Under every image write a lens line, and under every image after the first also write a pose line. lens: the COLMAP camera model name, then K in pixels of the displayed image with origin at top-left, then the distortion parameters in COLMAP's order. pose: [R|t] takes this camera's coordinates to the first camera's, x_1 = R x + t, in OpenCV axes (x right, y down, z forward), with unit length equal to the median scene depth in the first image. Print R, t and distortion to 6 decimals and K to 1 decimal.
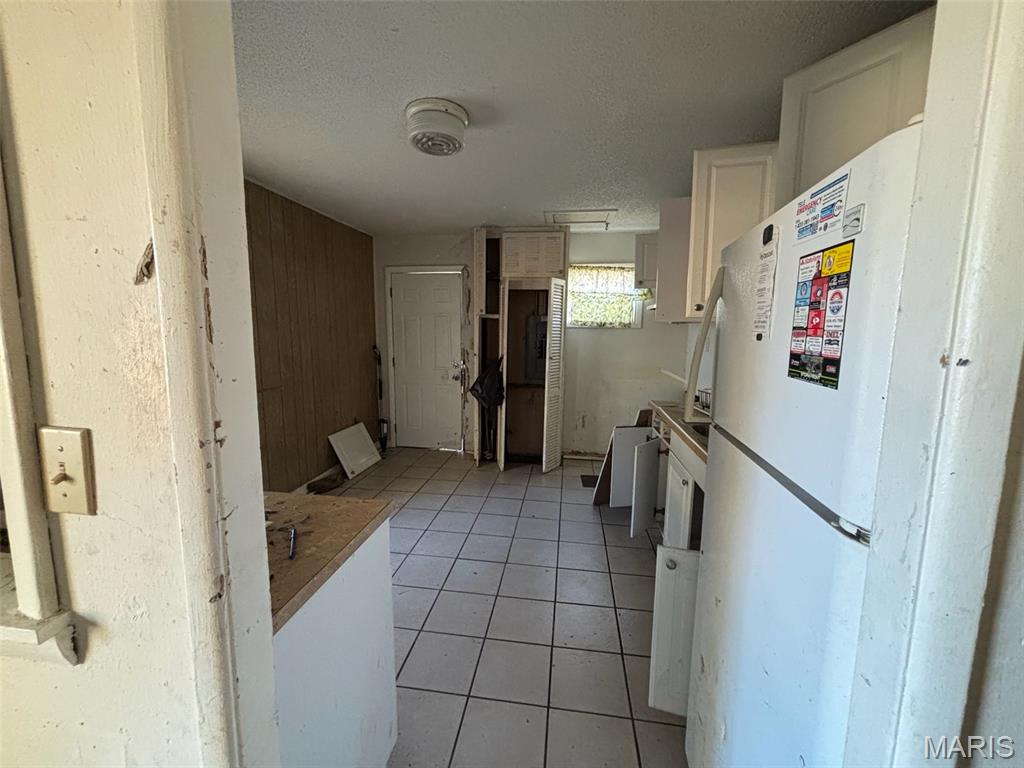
lens RADIAL K [[409.5, 0, 513.1], [0, 409.5, 382.9], [0, 0, 1]] dist [-0.000509, 0.000014]
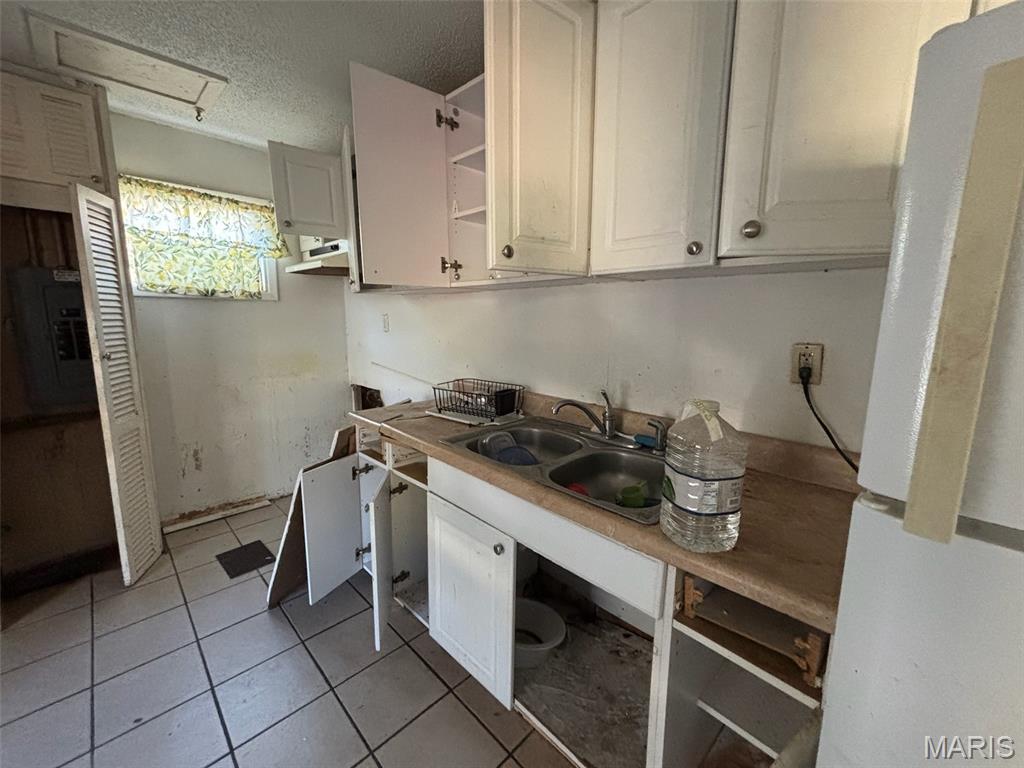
lens RADIAL K [[409.5, 0, 513.1], [0, 409.5, 382.9], [0, 0, 1]] dist [-0.000509, 0.000014]
pose [[0.595852, -0.136355, 0.791434, -0.007987], [0.097784, 0.990467, 0.097027, -0.029056], [-0.797119, 0.019576, 0.603505, 0.303845]]
